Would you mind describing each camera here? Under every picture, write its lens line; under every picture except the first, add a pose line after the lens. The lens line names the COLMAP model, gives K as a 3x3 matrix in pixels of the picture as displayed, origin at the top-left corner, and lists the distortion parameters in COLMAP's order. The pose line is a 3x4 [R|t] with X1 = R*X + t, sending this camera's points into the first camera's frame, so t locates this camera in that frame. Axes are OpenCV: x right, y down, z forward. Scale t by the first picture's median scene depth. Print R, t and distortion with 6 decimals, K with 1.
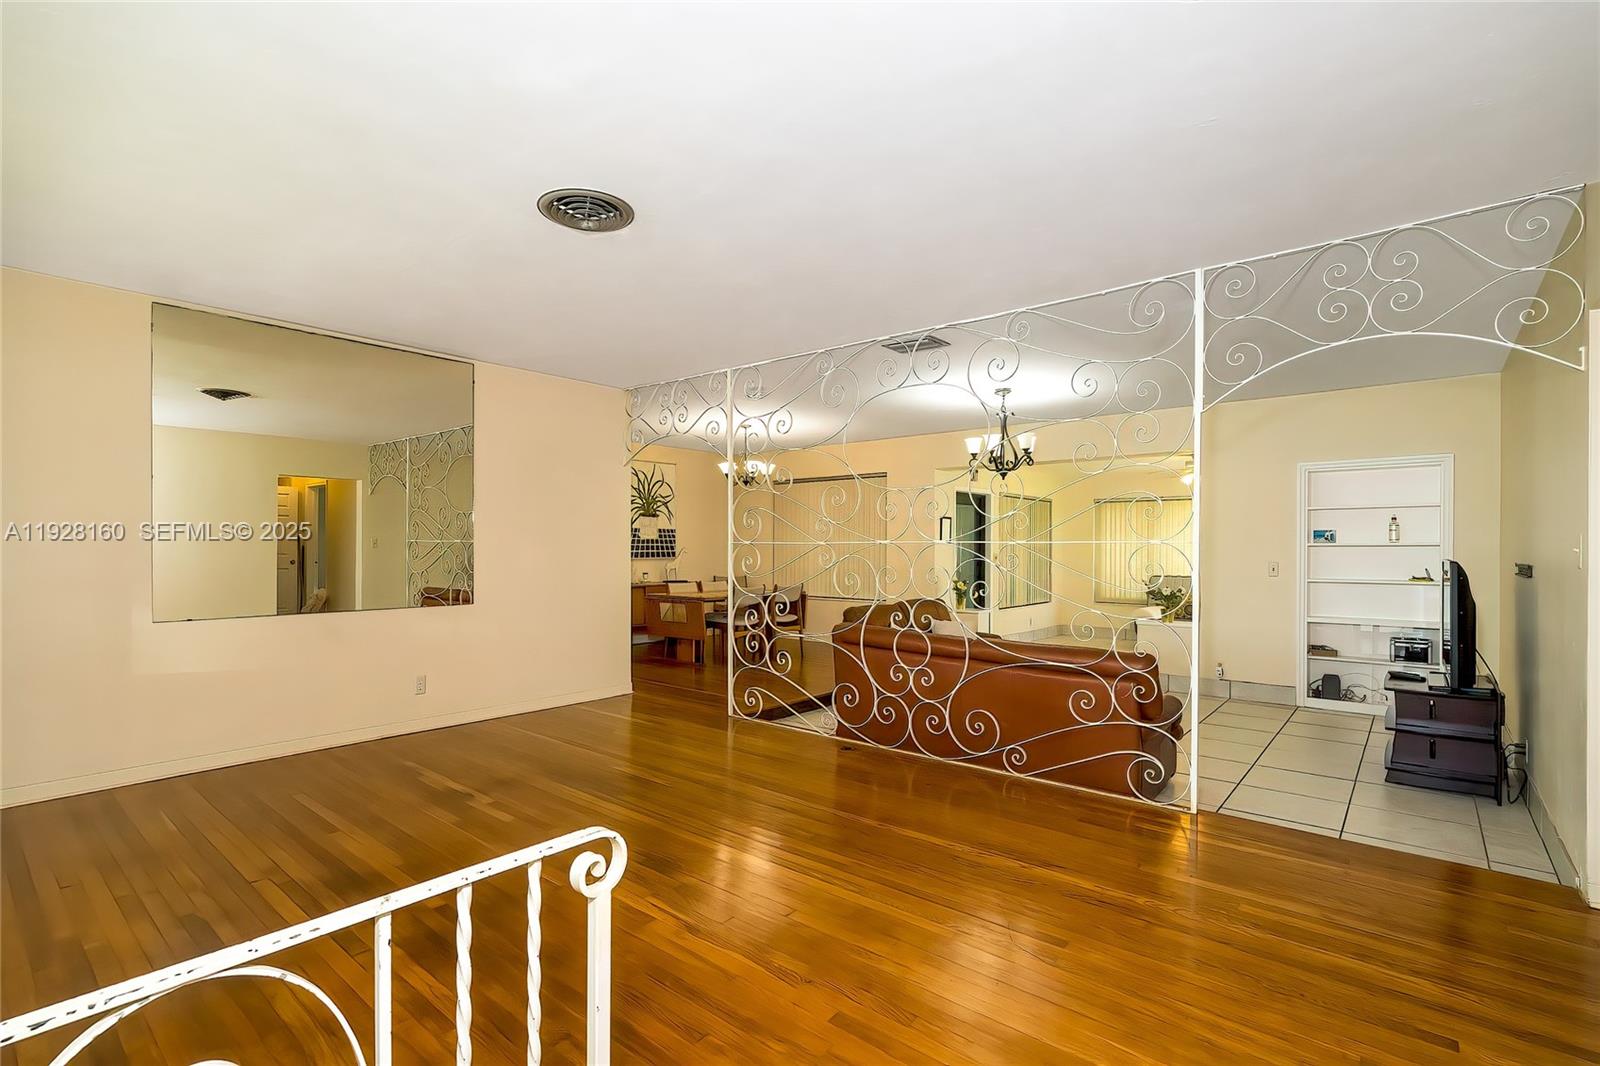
lens RADIAL K [[733.6, 0, 787.3], [0, 733.6, 541.2], [0, 0, 1]] dist [-0.009491, 0.001731]
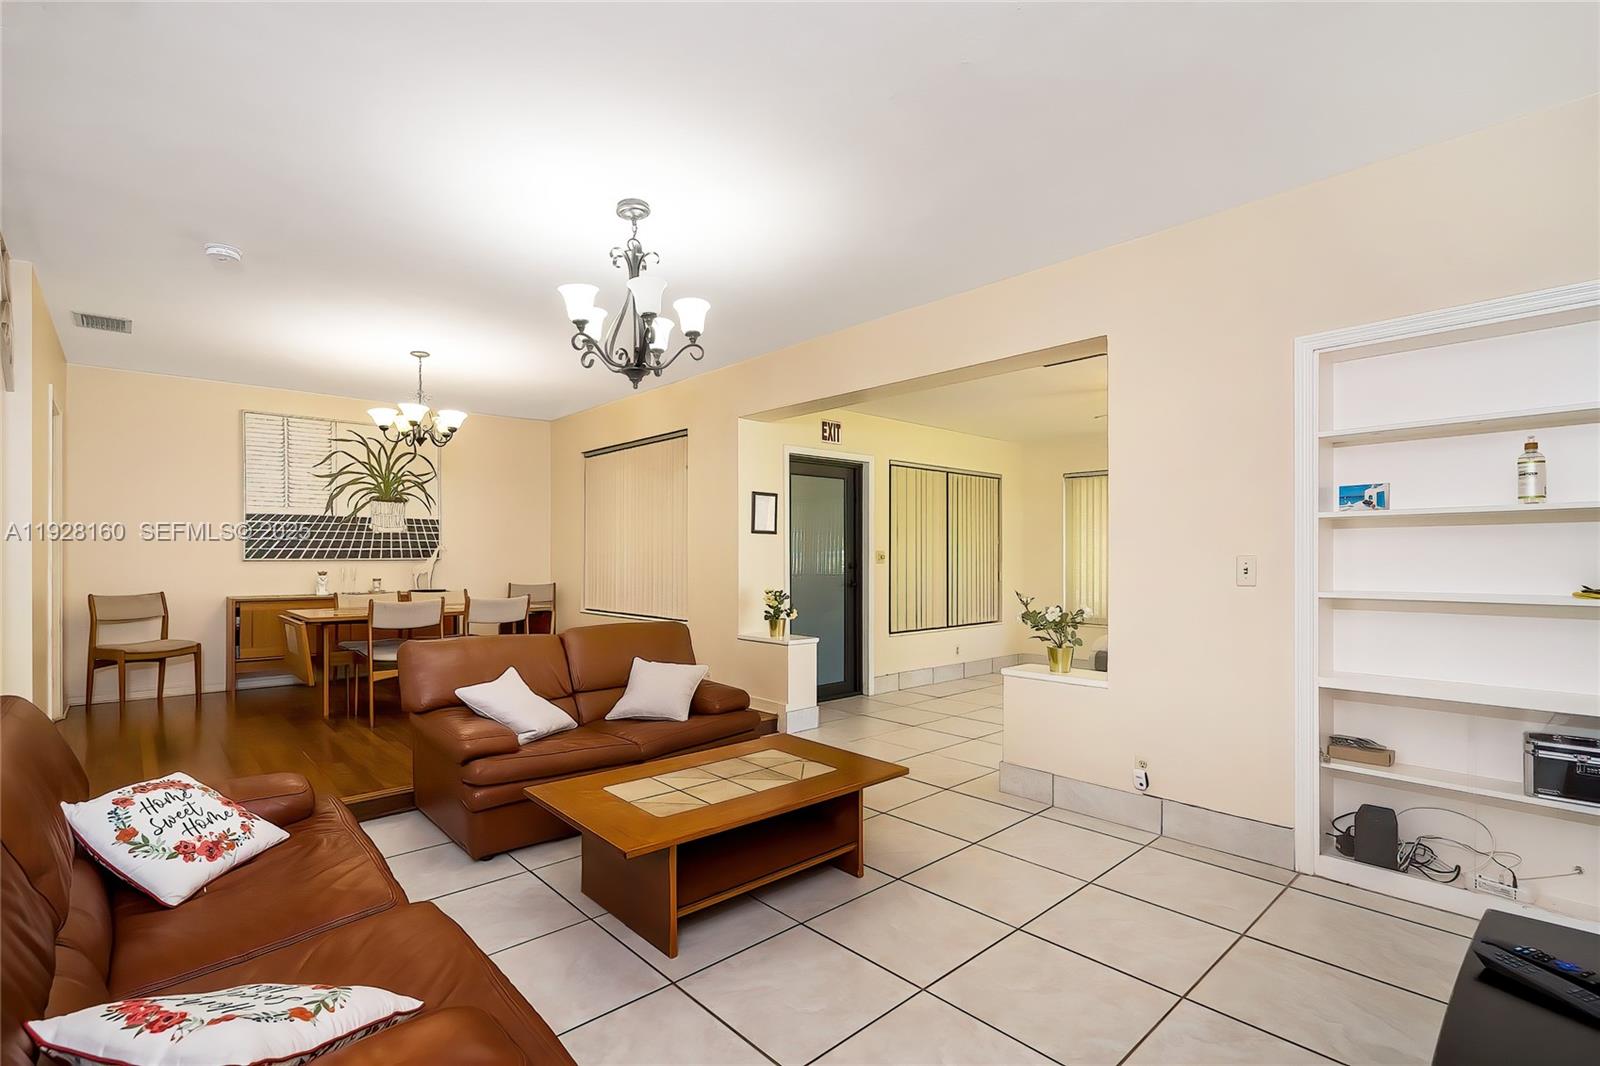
lens RADIAL K [[733.6, 0, 782.4], [0, 733.6, 545.3], [0, 0, 1]] dist [-0.009491, 0.001731]
pose [[0.993278, -0.006343, -0.115575, 0.446549], [0.005597, 0.999961, -0.006781, 0.026335], [0.115614, 0.006088, 0.993276, 0.528170]]
